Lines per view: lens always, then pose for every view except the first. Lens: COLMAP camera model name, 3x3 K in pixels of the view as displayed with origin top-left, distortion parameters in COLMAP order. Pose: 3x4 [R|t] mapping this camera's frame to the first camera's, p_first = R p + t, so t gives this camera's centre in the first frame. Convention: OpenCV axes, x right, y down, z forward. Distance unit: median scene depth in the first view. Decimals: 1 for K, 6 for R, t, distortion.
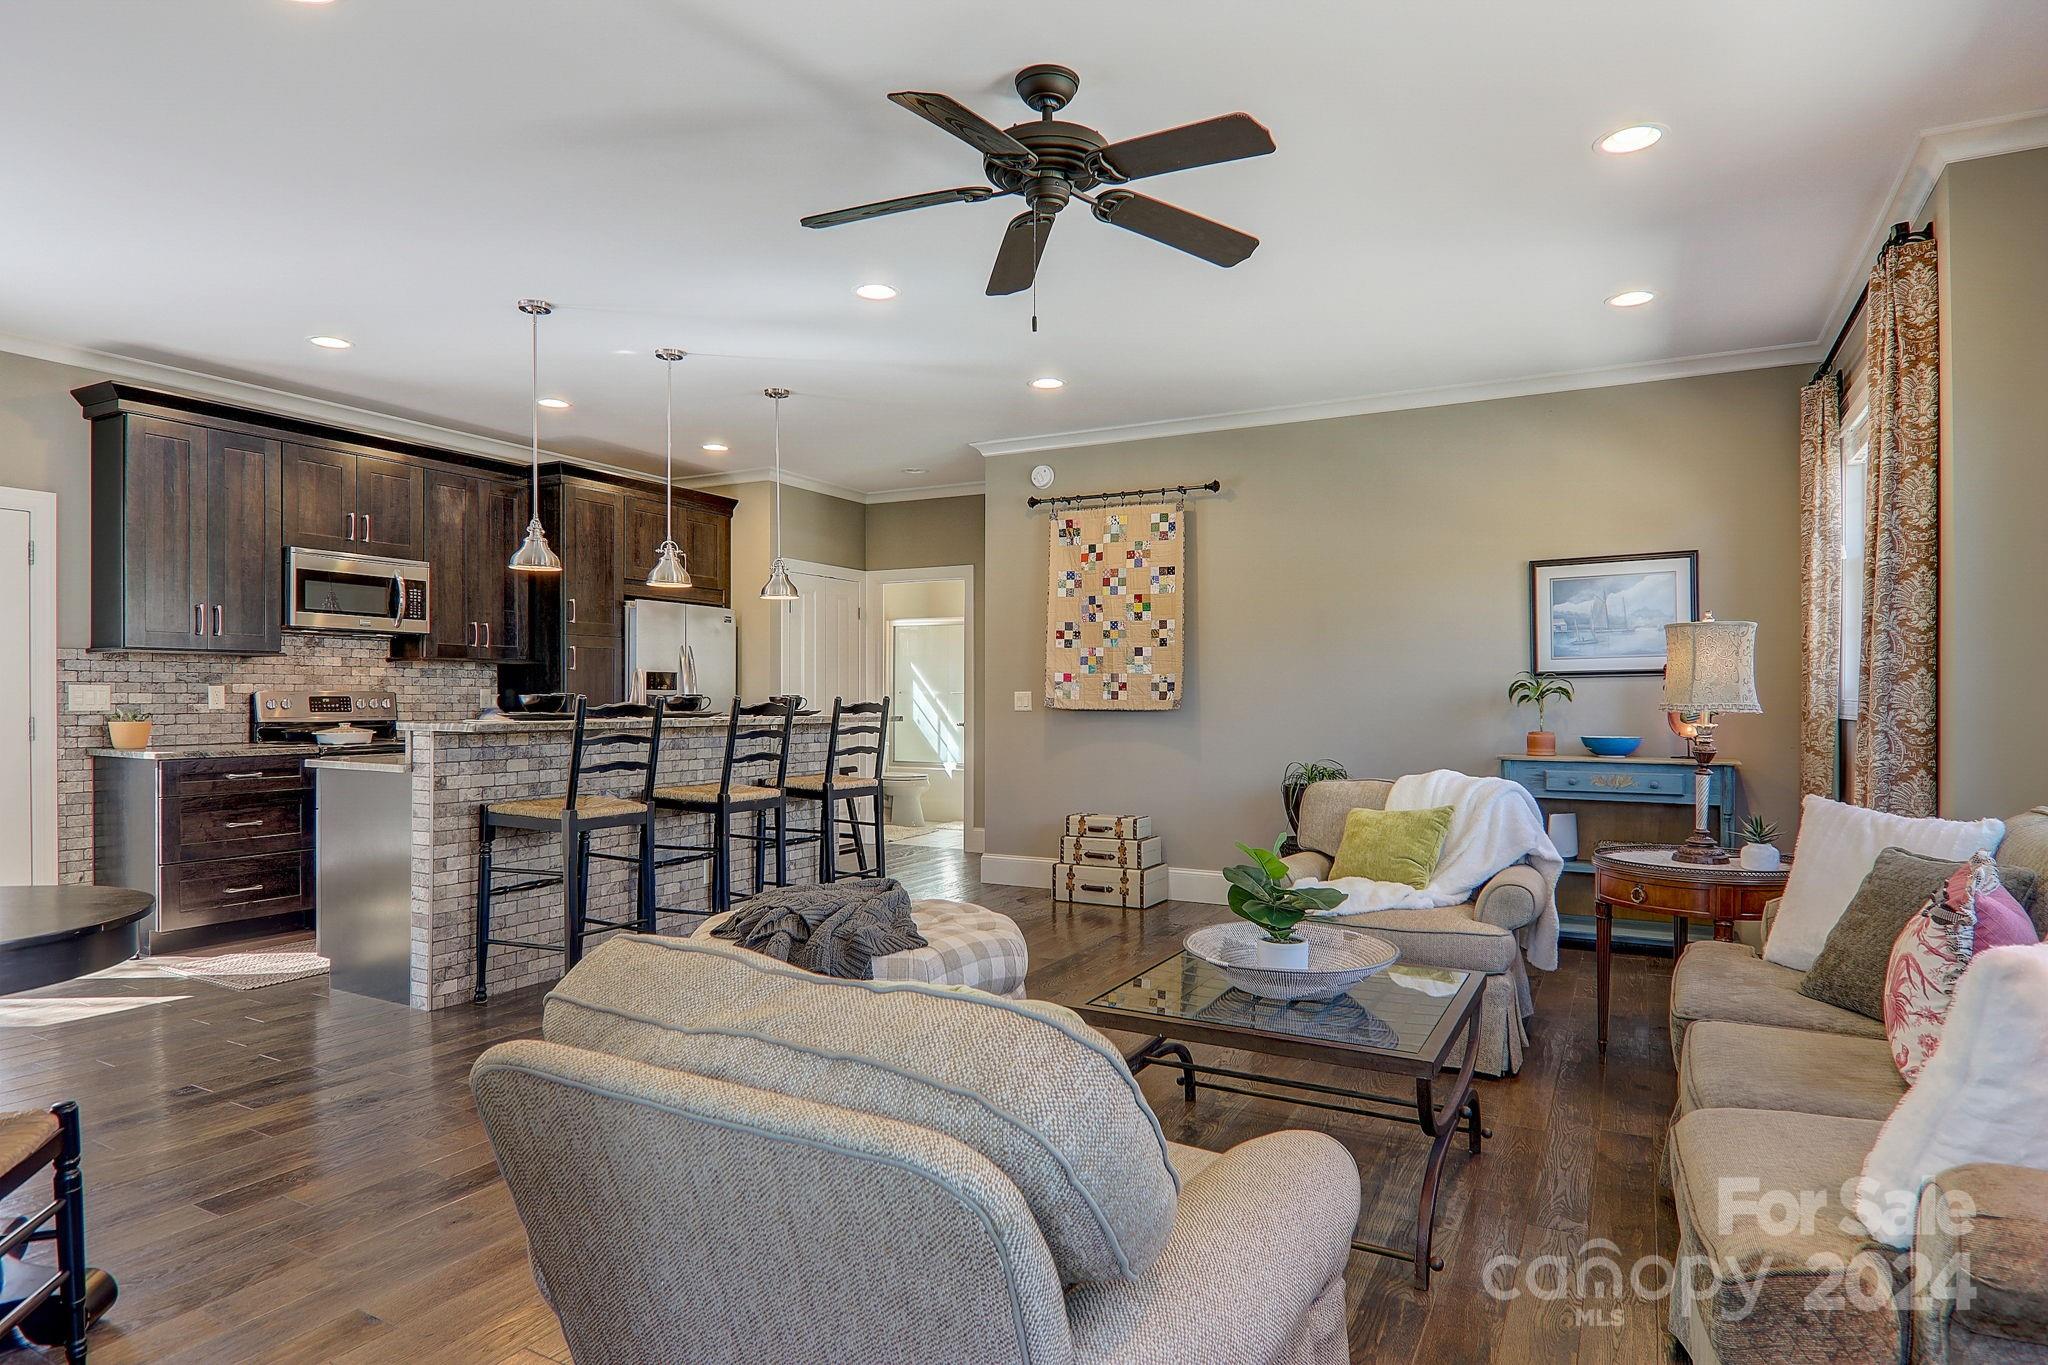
lens RADIAL K [[1133.7, 0, 1018.6], [0, 1133.7, 703.0], [0, 0, 1]] dist [0.001046, -0.013370]
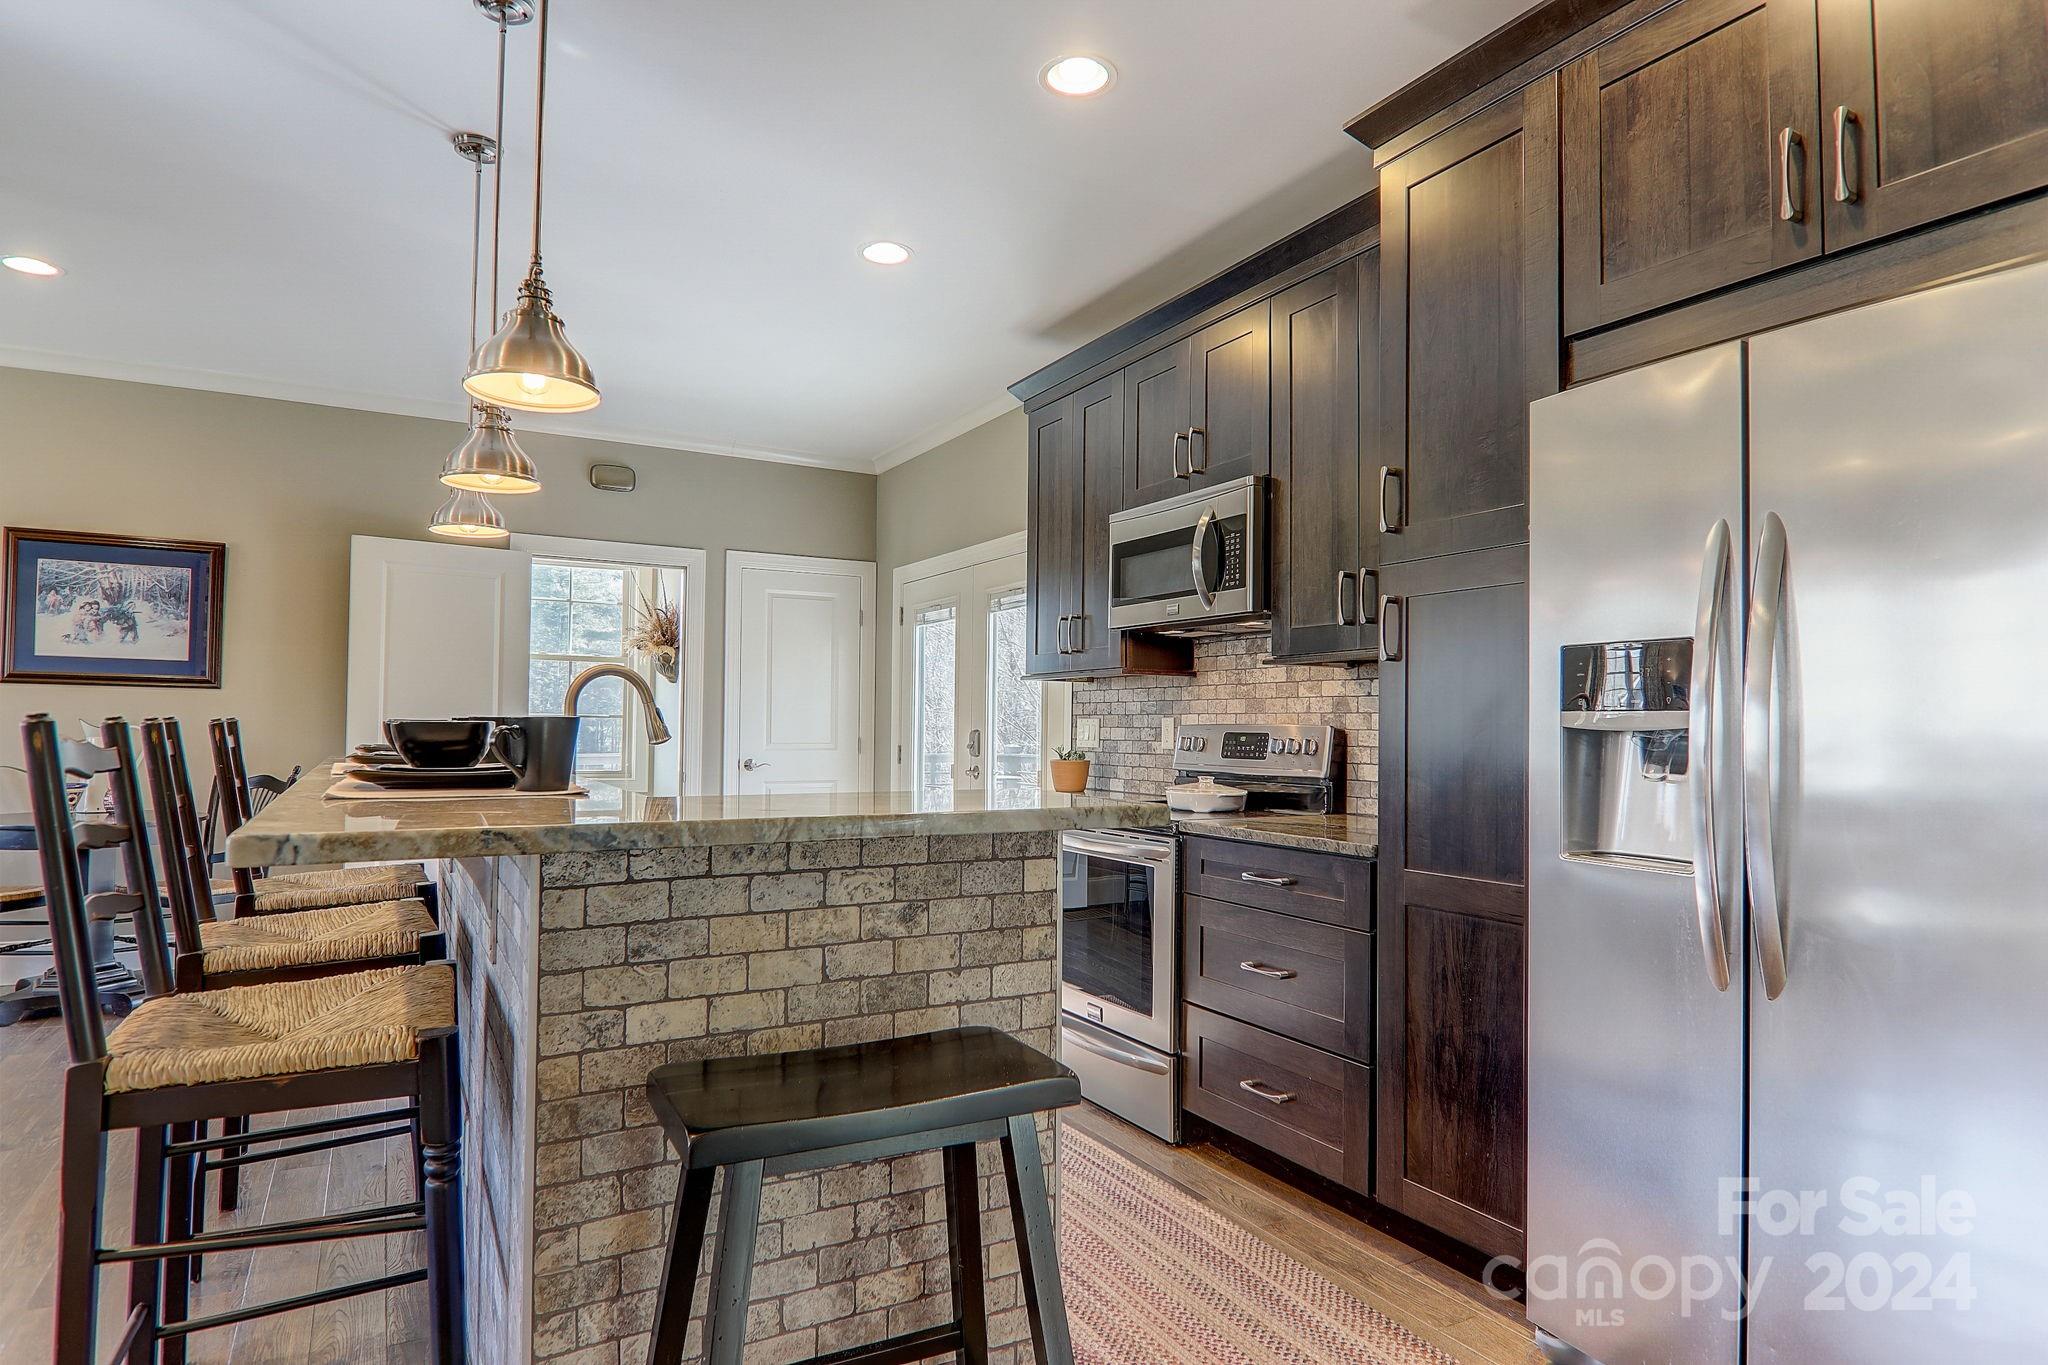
lens RADIAL K [[1133.7, 0, 1018.6], [0, 1133.7, 703.0], [0, 0, 1]] dist [0.001046, -0.013370]
pose [[-0.521296, -0.025570, -0.852993, -0.023326], [-0.014788, 0.999672, -0.020930, -0.007321], [0.853248, 0.001704, -0.521503, 1.220280]]
